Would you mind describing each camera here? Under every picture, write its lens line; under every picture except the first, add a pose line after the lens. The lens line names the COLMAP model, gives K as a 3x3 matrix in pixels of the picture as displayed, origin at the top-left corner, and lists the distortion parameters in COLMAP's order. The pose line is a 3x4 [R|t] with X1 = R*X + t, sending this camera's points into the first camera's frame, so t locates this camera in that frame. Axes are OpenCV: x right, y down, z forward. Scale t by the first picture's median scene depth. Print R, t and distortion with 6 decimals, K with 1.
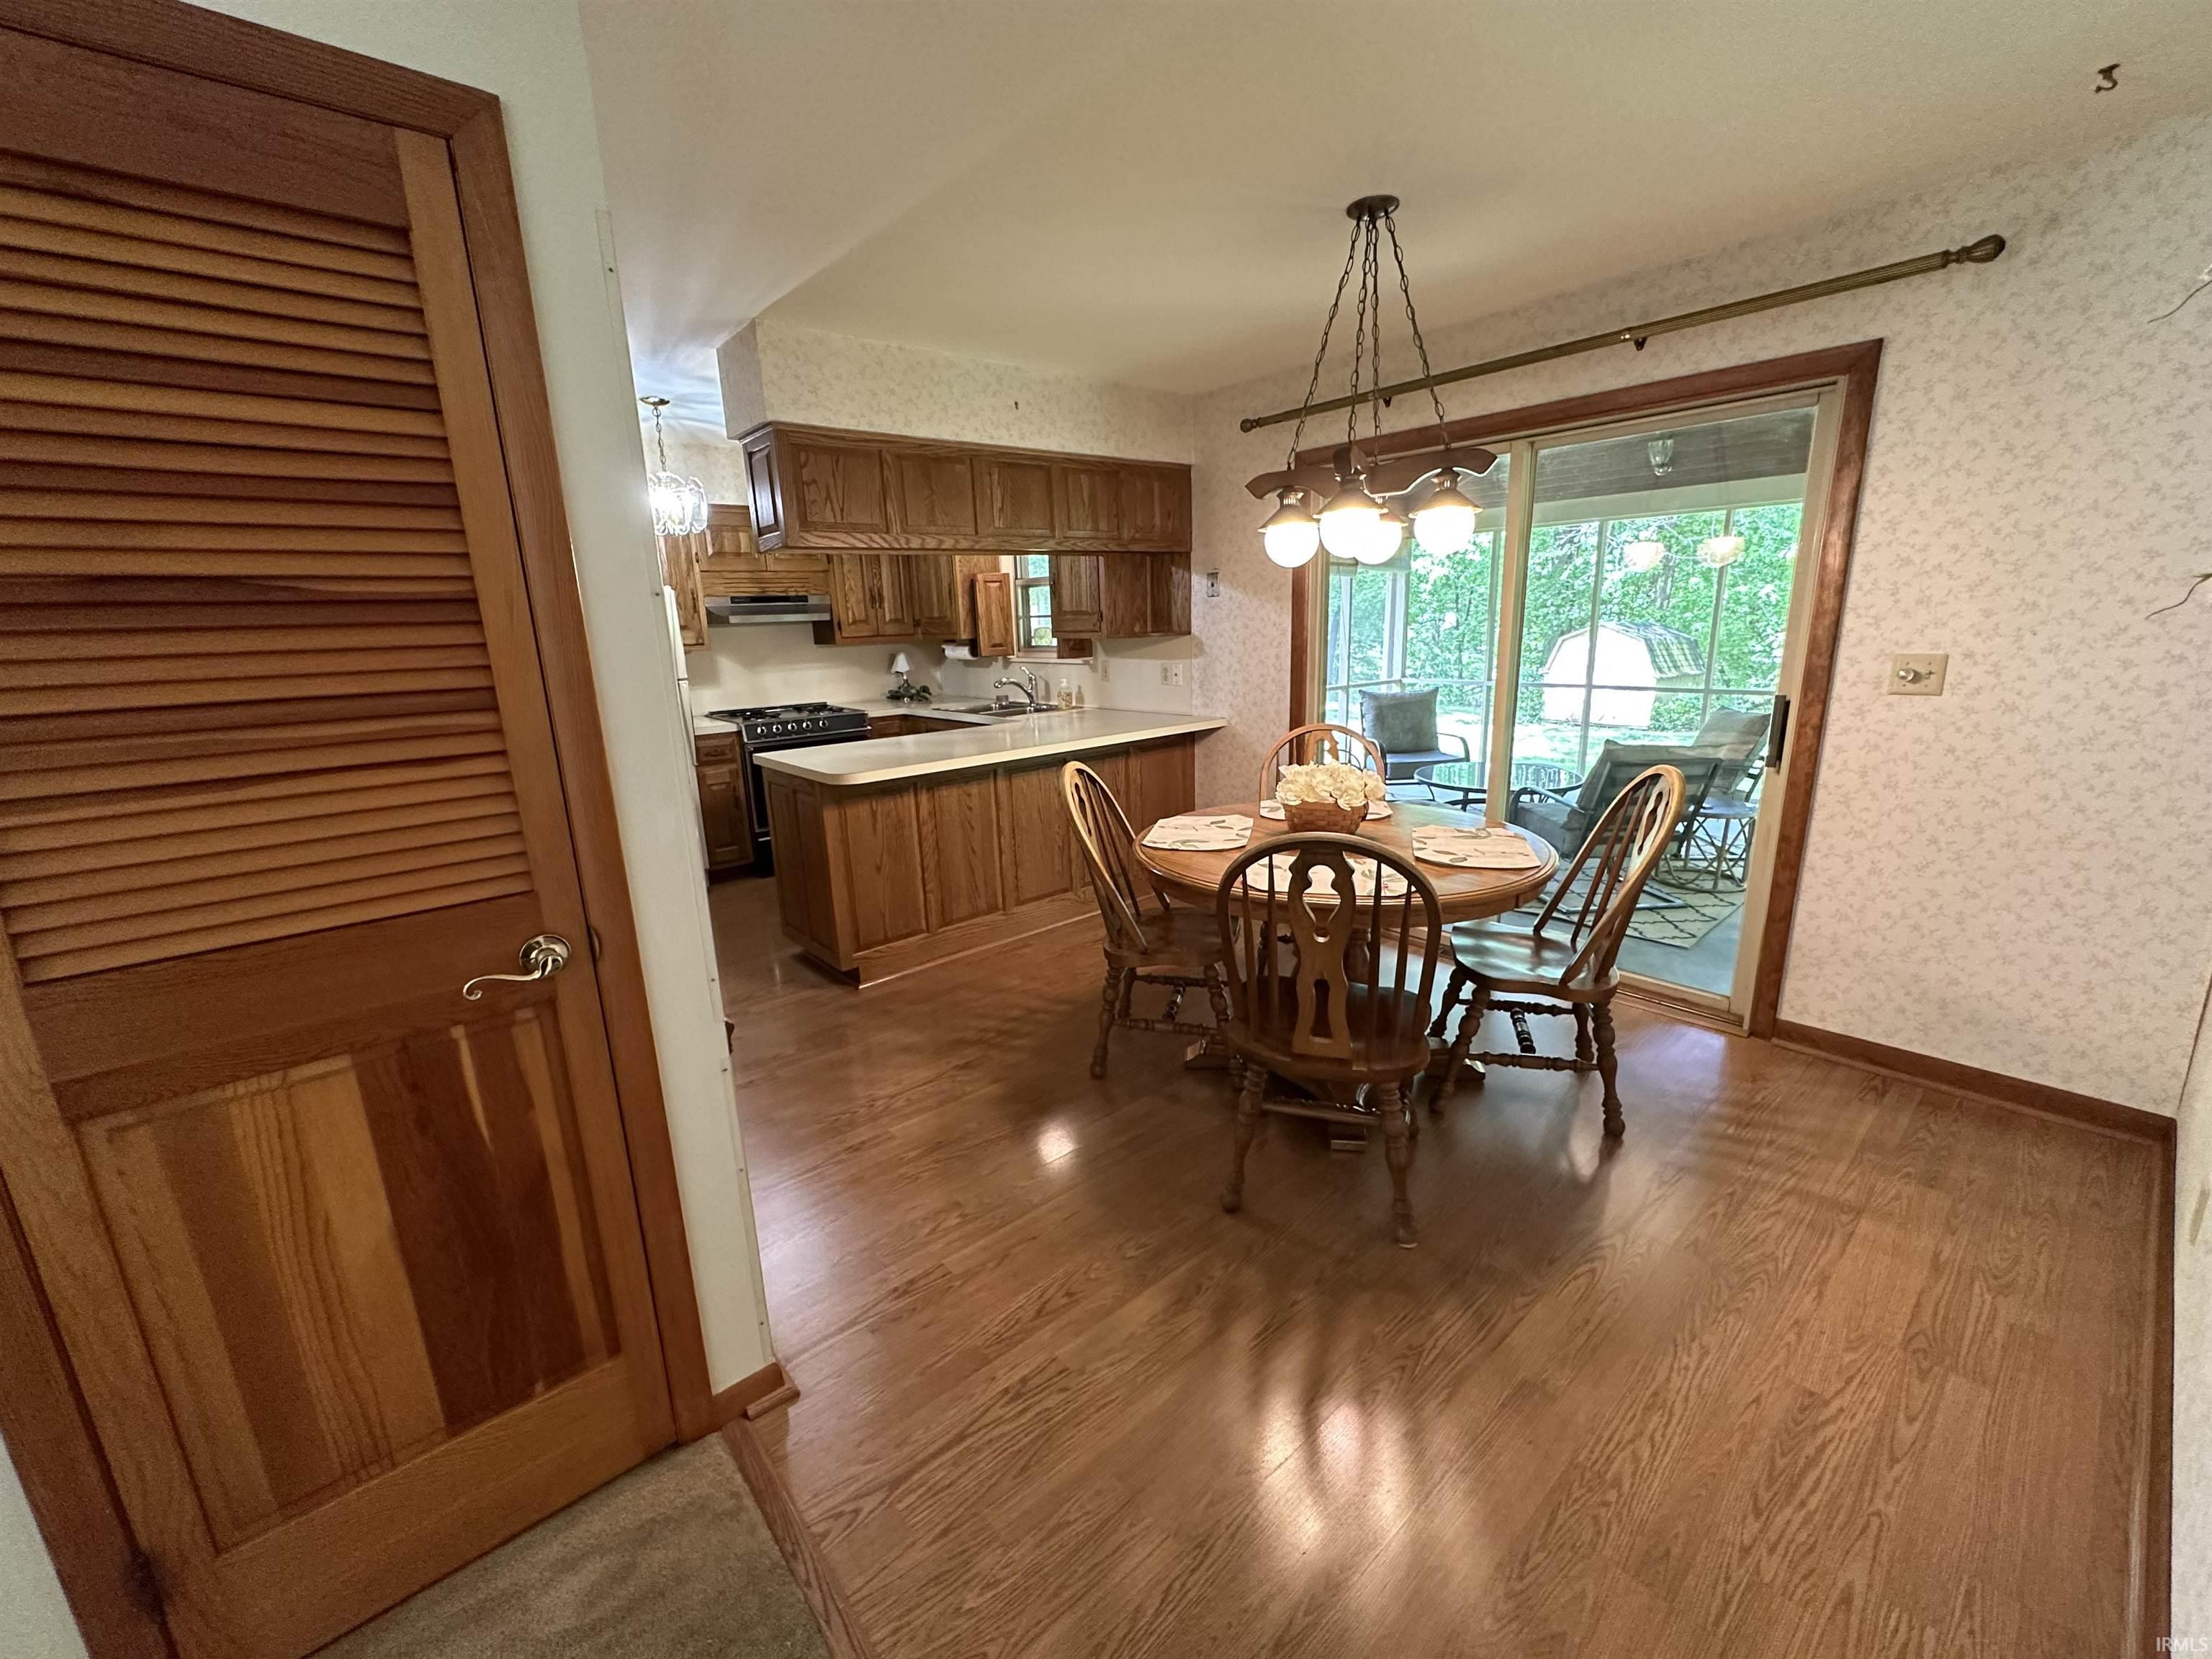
lens RADIAL K [[890.7, 0, 1102.4], [0, 890.7, 829.7], [0, 0, 1]] dist [-0.000890, 0.000026]
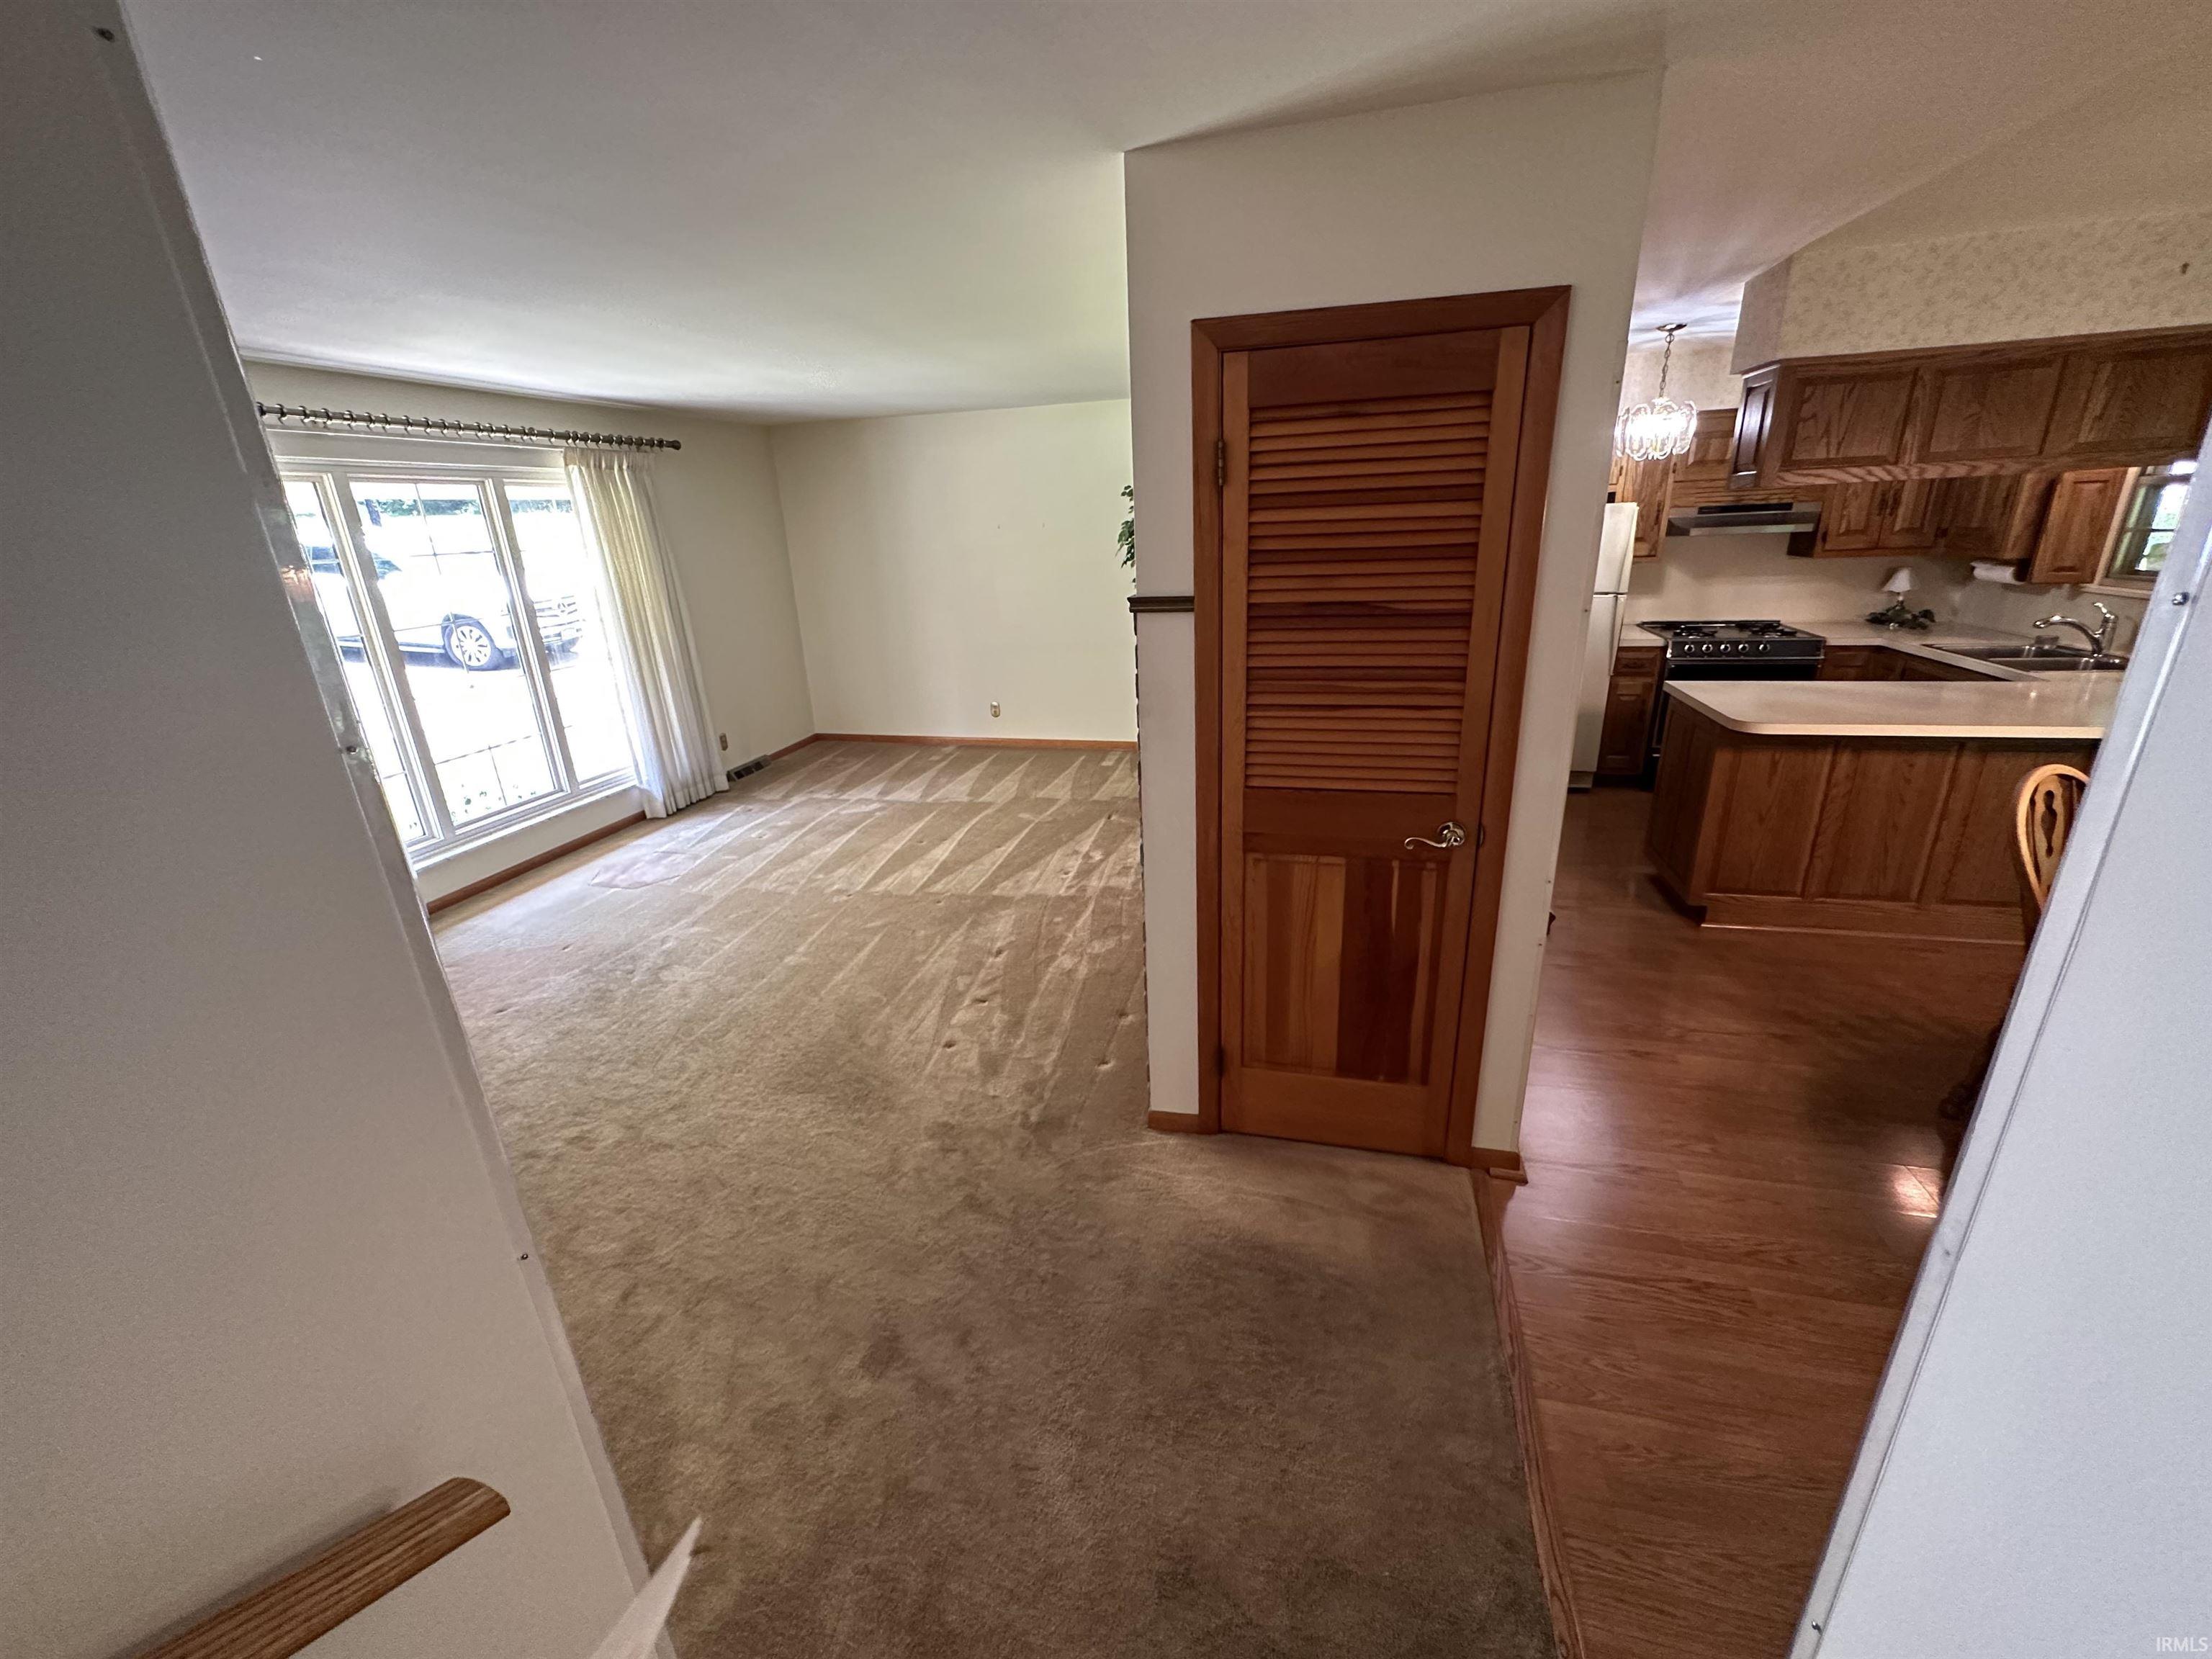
lens RADIAL K [[890.7, 0, 1104.9], [0, 890.7, 831.2], [0, 0, 1]] dist [-0.000890, 0.000026]
pose [[0.574343, 0.283651, -0.767901, 0.093865], [-0.167870, 0.958925, 0.228655, -0.048270], [0.801217, -0.002420, 0.598368, -0.175016]]
